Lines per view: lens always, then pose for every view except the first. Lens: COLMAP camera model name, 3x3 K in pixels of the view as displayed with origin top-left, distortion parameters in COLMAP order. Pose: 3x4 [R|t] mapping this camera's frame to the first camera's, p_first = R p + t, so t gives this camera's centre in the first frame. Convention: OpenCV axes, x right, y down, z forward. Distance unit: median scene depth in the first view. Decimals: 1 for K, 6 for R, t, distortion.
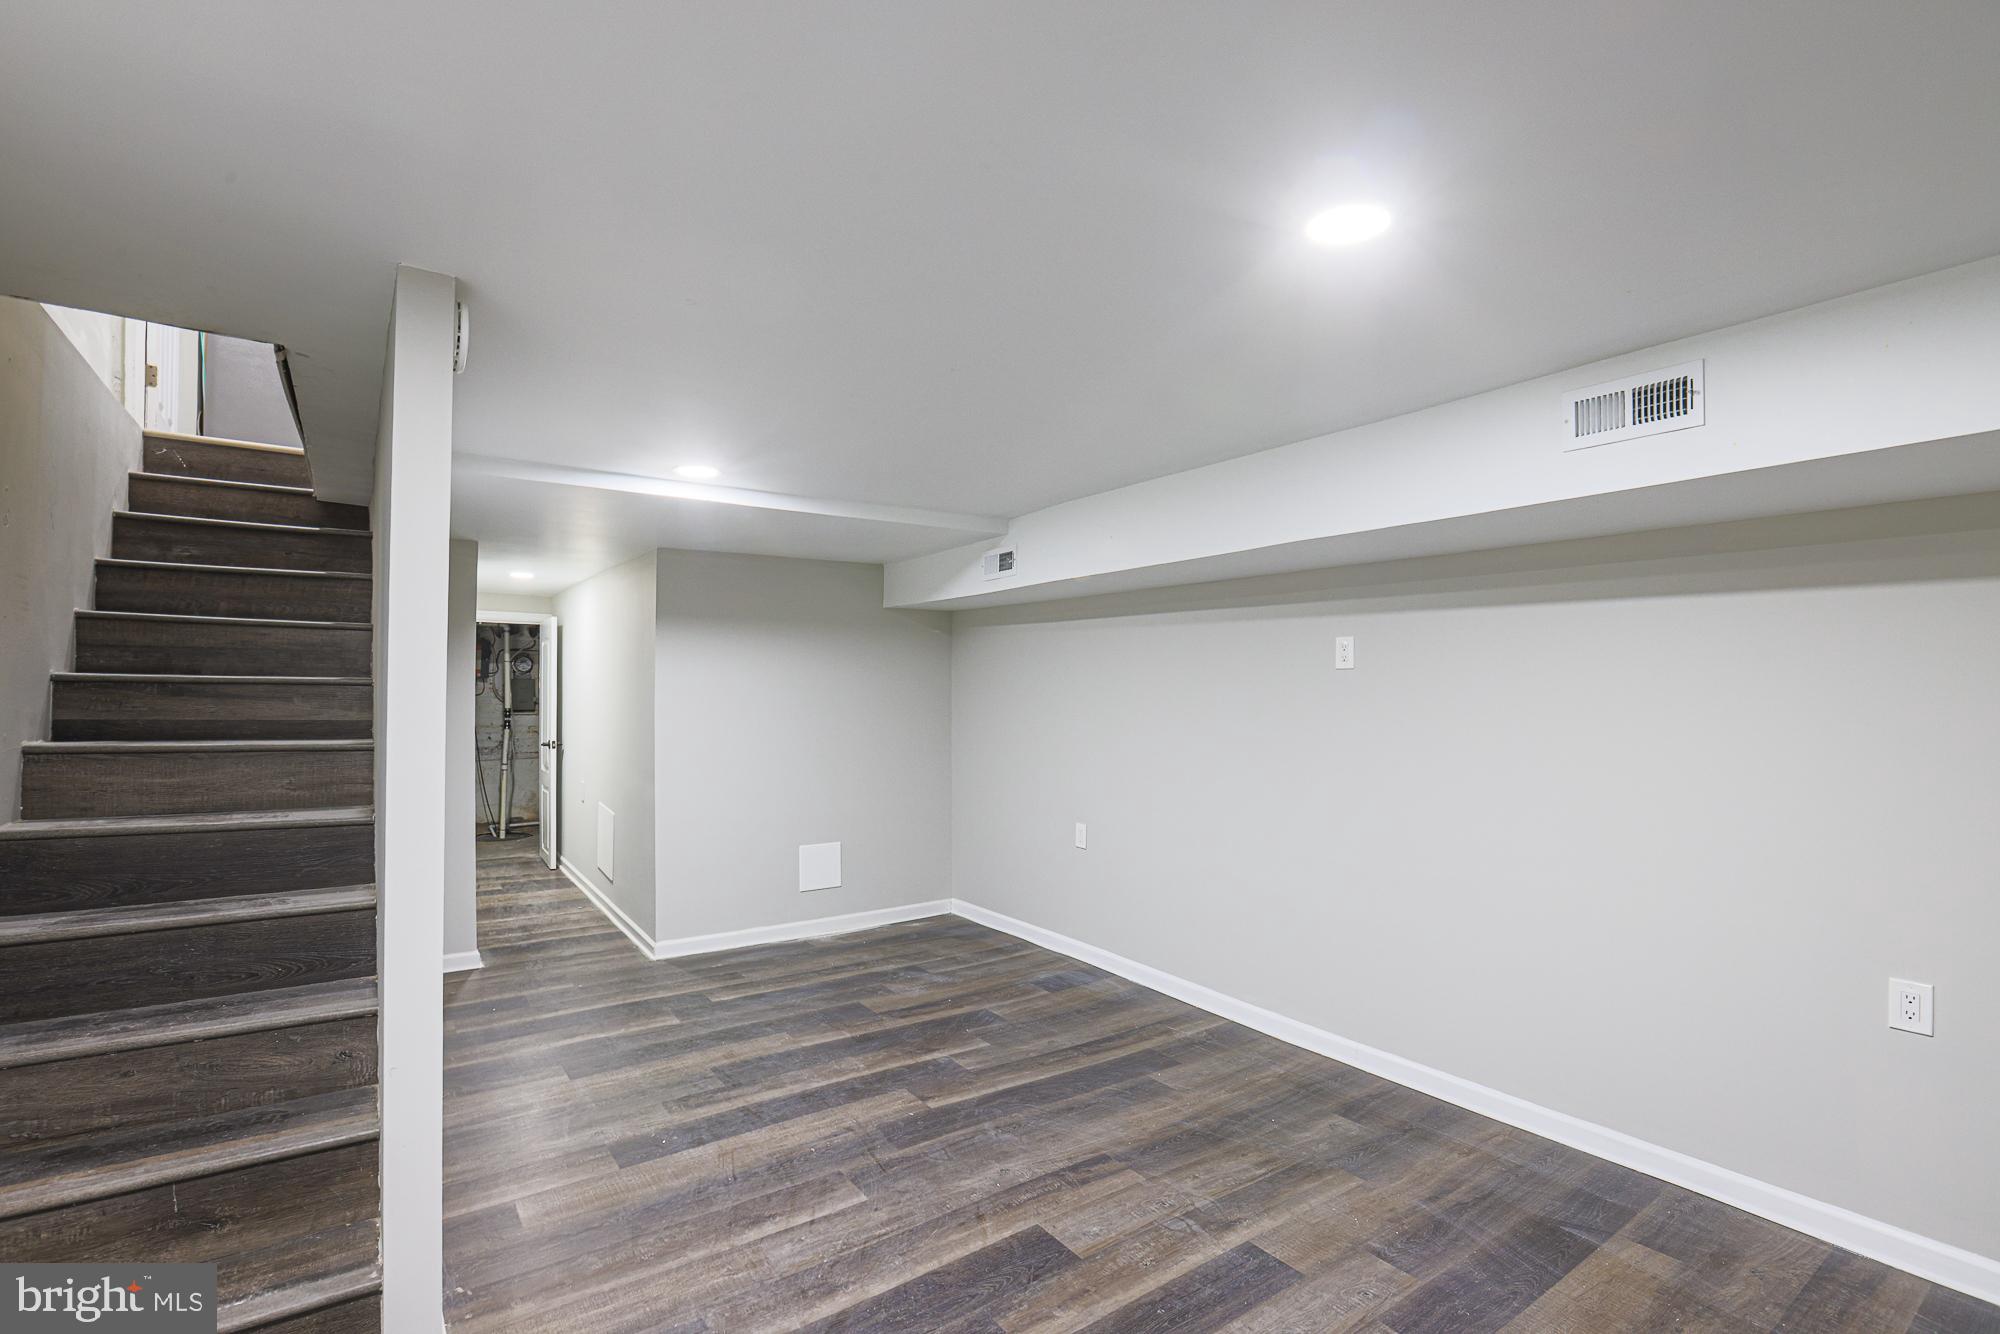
lens RADIAL K [[922.5, 0, 1014.5], [0, 922.5, 692.3], [0, 0, 1]] dist [-0.042980, 0.009797]
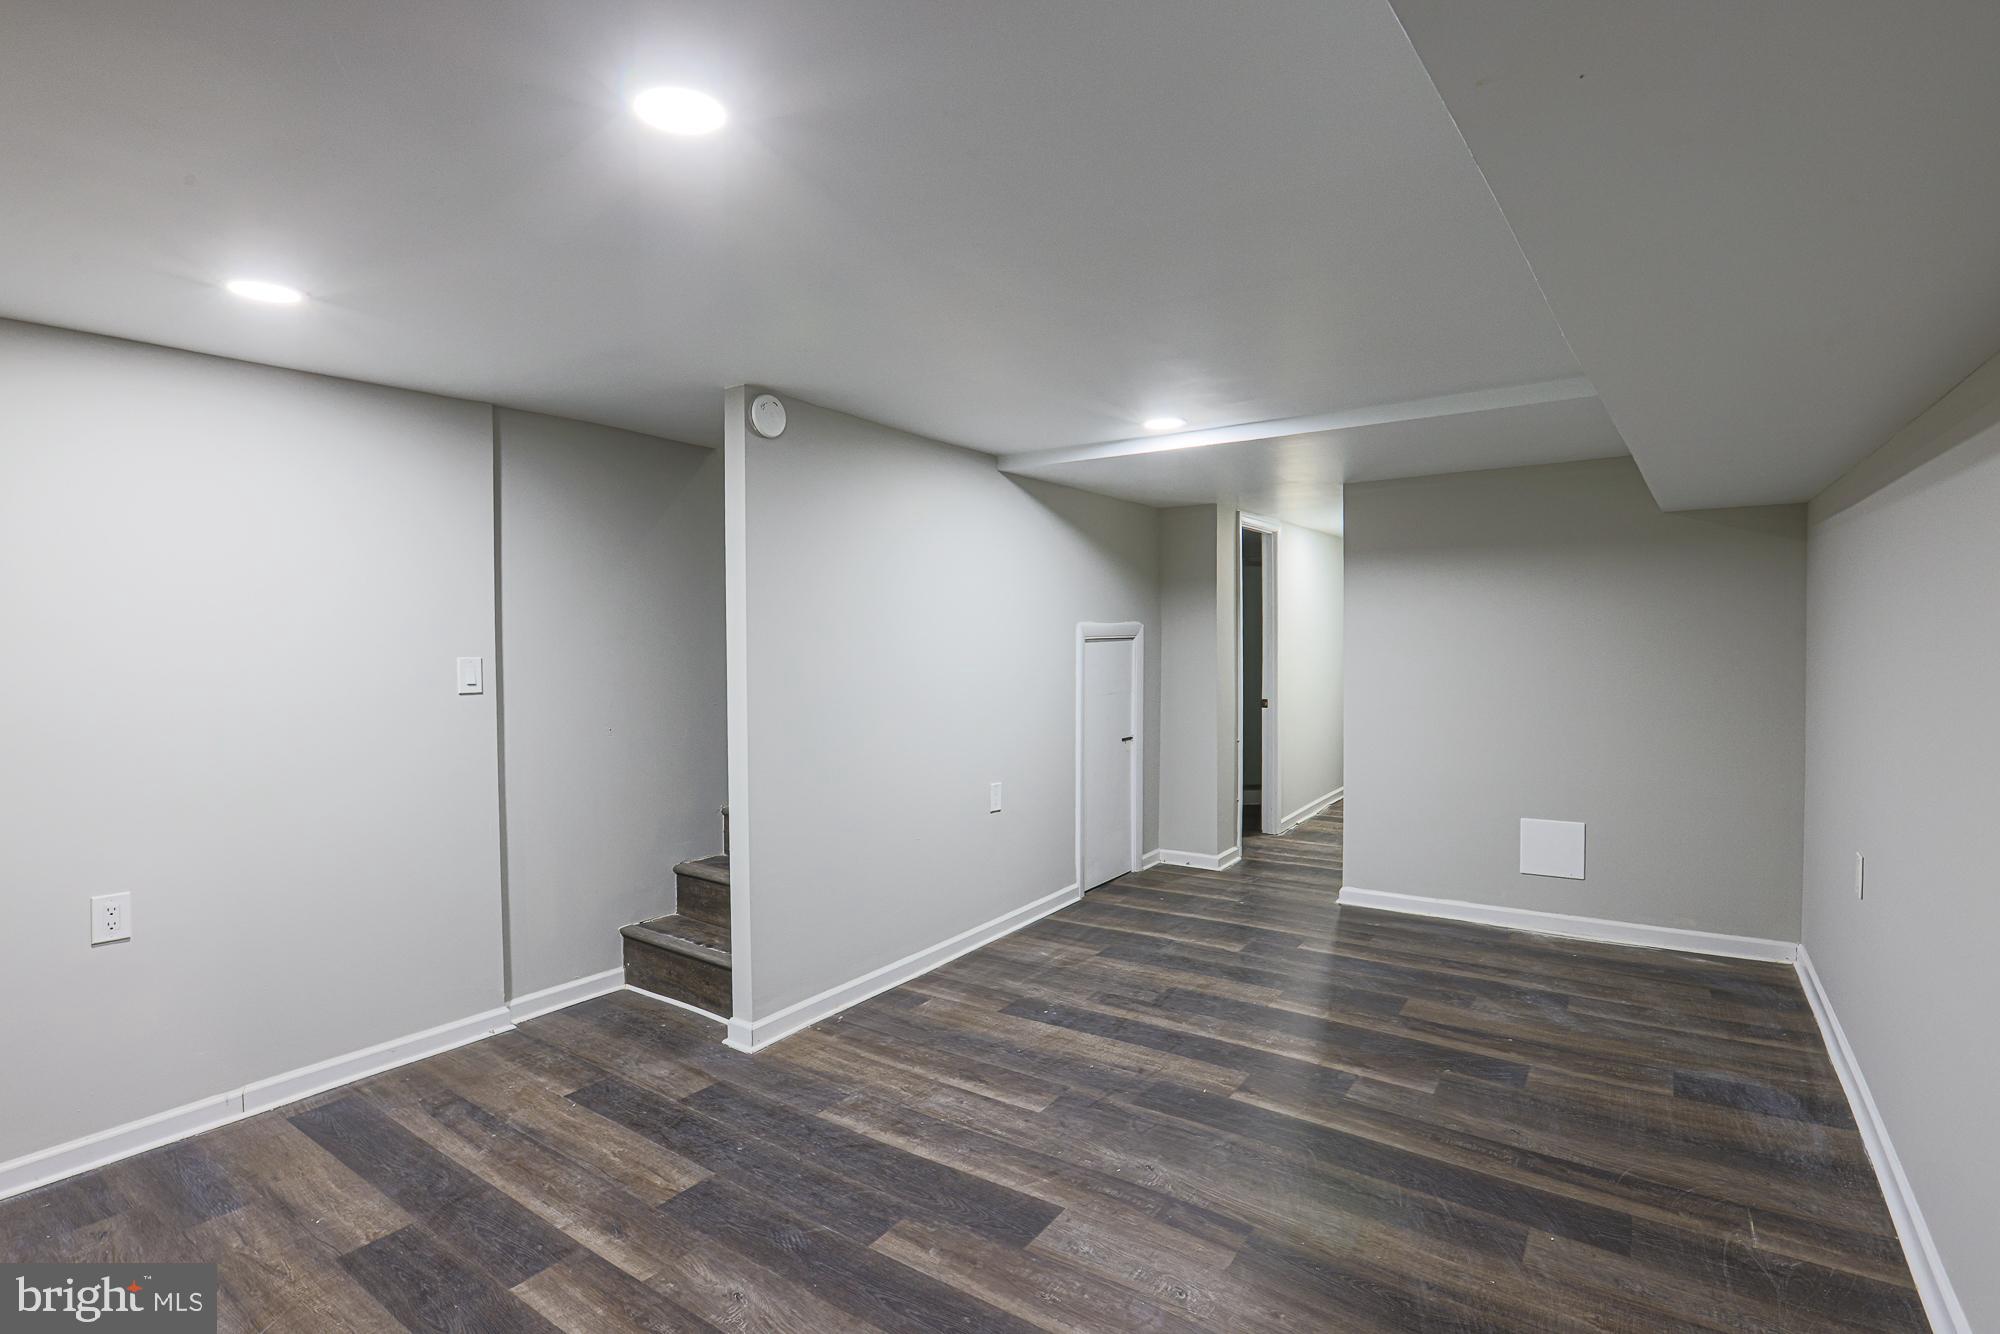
lens RADIAL K [[950.2, 0, 992.8], [0, 950.2, 670.9], [0, 0, 1]] dist [-0.062015, 0.028975]
pose [[0.320773, 0.021490, -0.946912, 0.597149], [0.014093, 0.999524, 0.027458, 0.009874], [0.947051, -0.022153, 0.320317, 0.433566]]
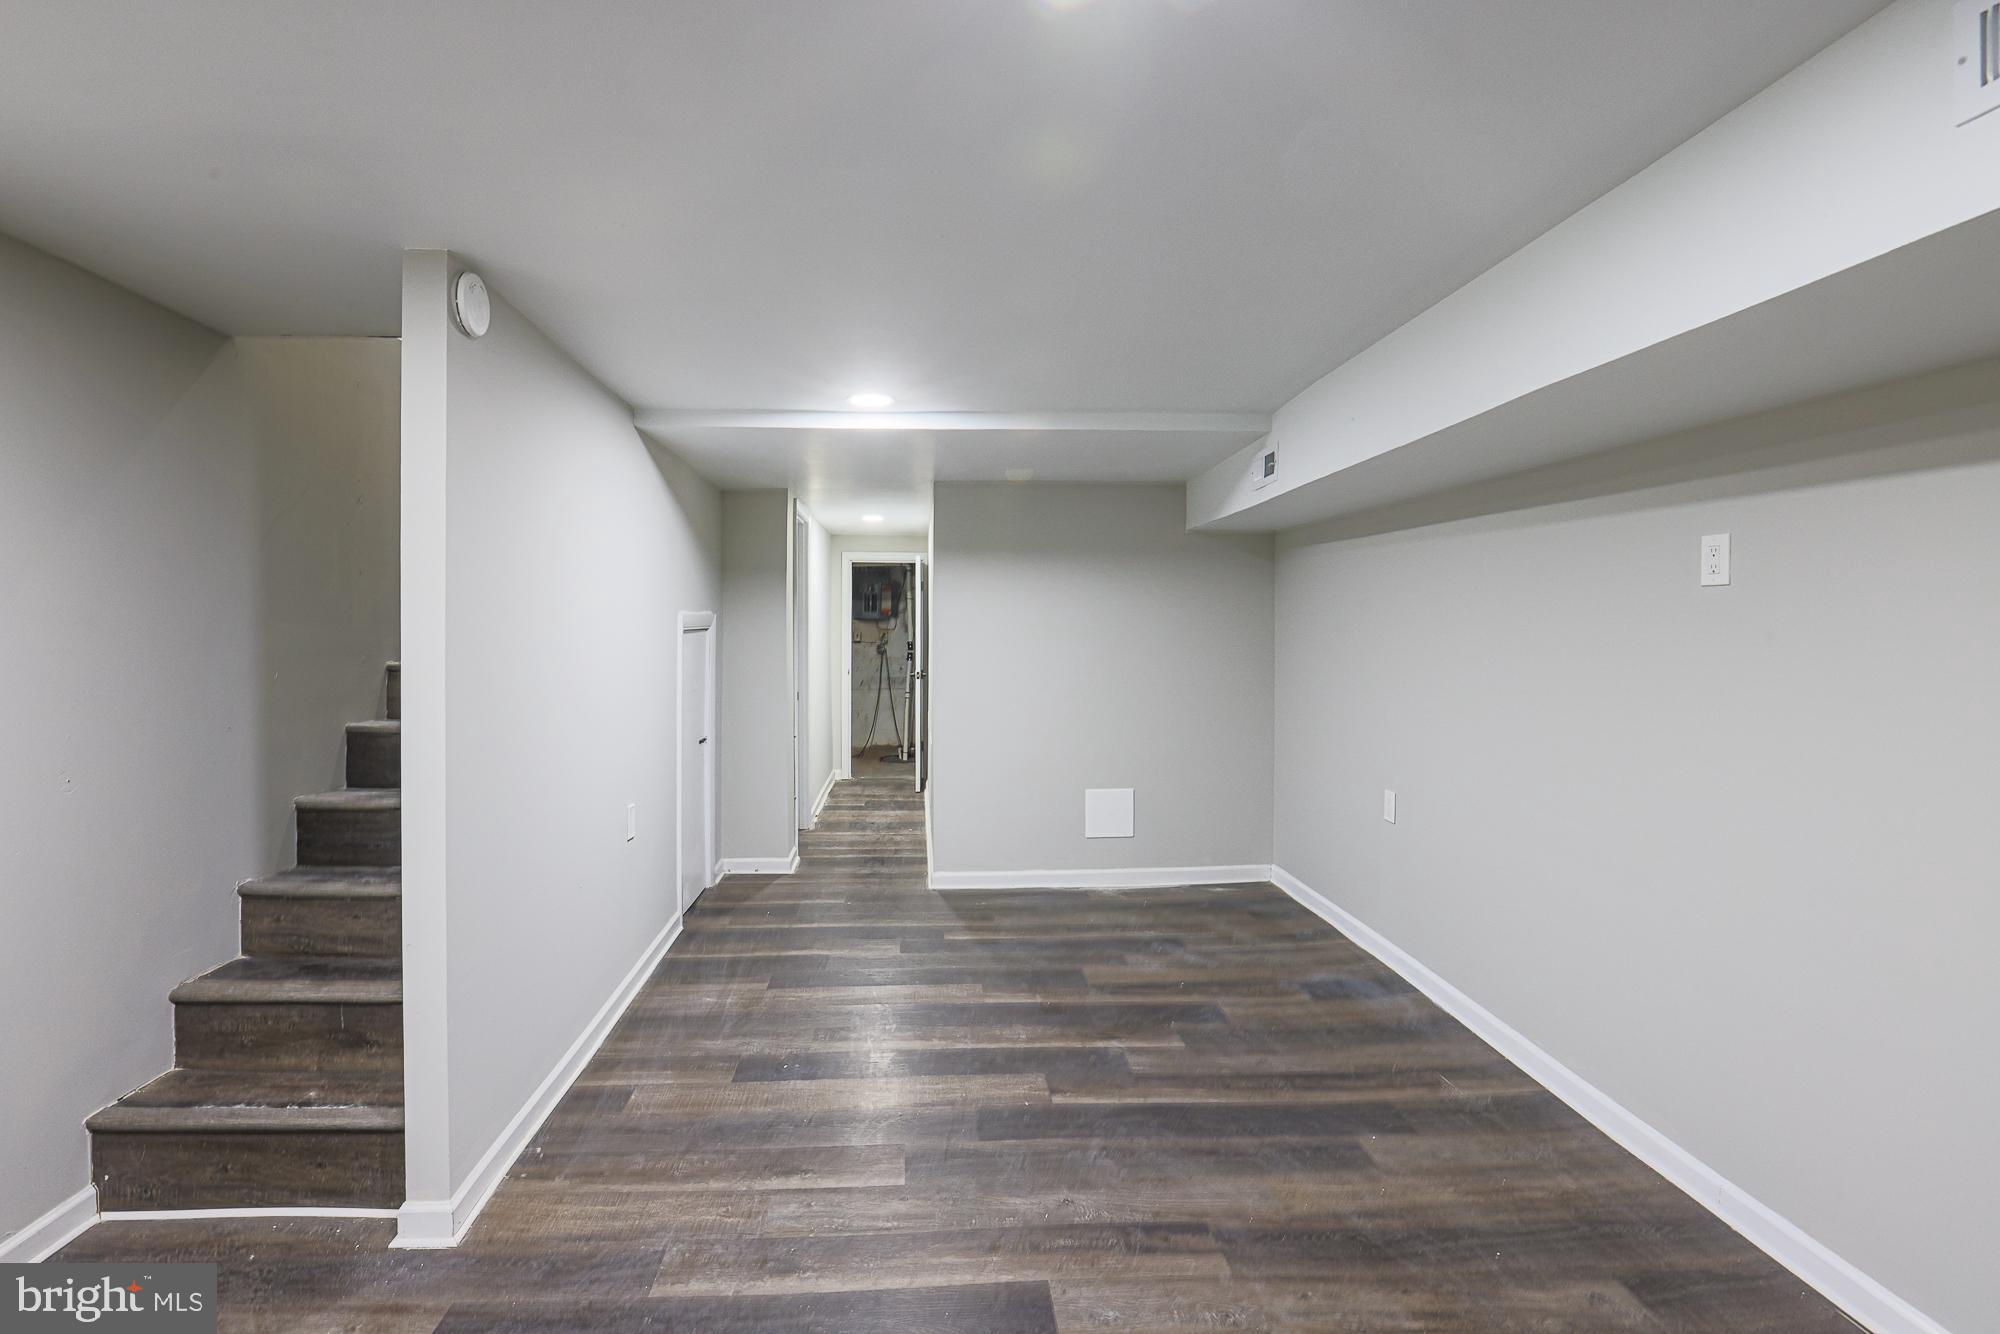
lens RADIAL K [[944.8, 0, 957.7], [0, 944.8, 660.5], [0, 0, 1]] dist [-0.035844, 0.009827]
pose [[0.836953, 0.016303, -0.547031, 0.272167], [0.002141, 0.999451, 0.033062, 0.003347], [0.547270, -0.028843, 0.836459, 0.188699]]
